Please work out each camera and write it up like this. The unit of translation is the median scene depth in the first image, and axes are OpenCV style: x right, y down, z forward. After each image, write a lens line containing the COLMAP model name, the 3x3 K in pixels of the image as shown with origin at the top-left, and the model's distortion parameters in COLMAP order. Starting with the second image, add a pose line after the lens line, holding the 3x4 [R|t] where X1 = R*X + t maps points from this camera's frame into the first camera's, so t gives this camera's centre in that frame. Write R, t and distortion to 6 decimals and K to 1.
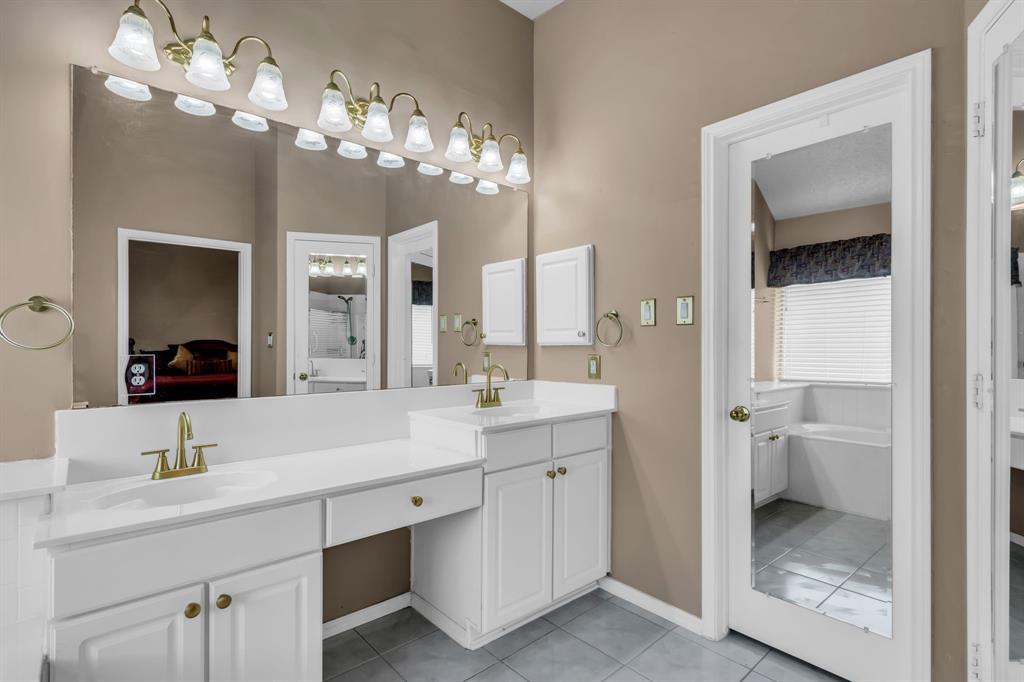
lens RADIAL K [[483.1, 0, 511.9], [0, 483.1, 345.9], [0, 0, 1]] dist [0.003457, -0.000227]
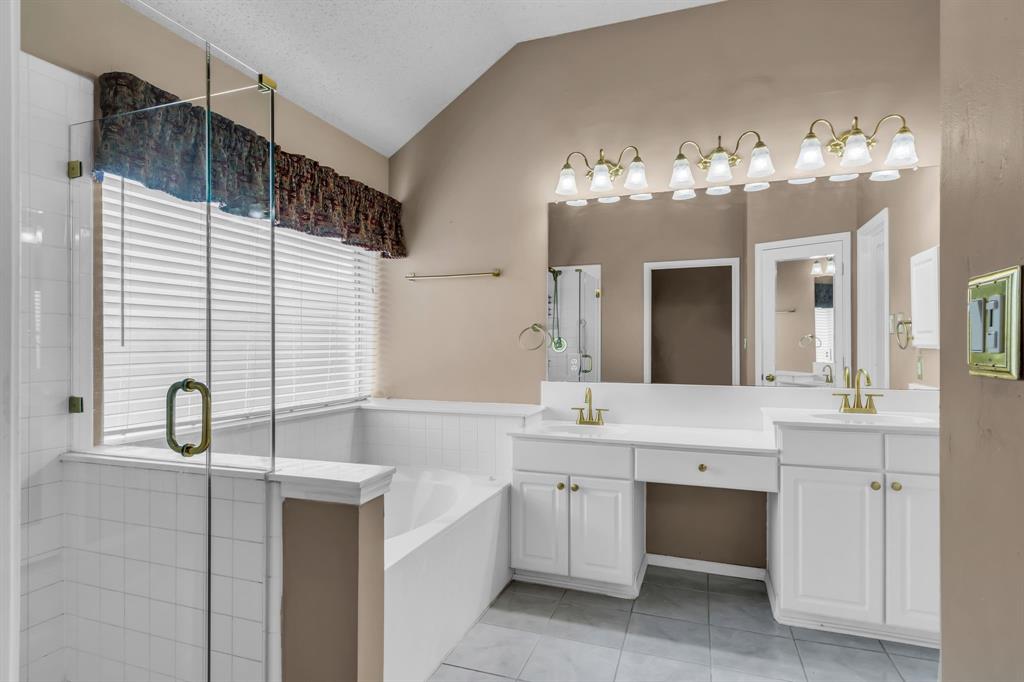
lens RADIAL K [[483.1, 0, 511.9], [0, 483.1, 345.9], [0, 0, 1]] dist [0.003457, -0.000227]
pose [[0.520365, -0.003625, -0.853936, 0.505631], [-0.001857, 0.999984, -0.005377, -0.000171], [0.853942, 0.004384, 0.520350, -0.096313]]
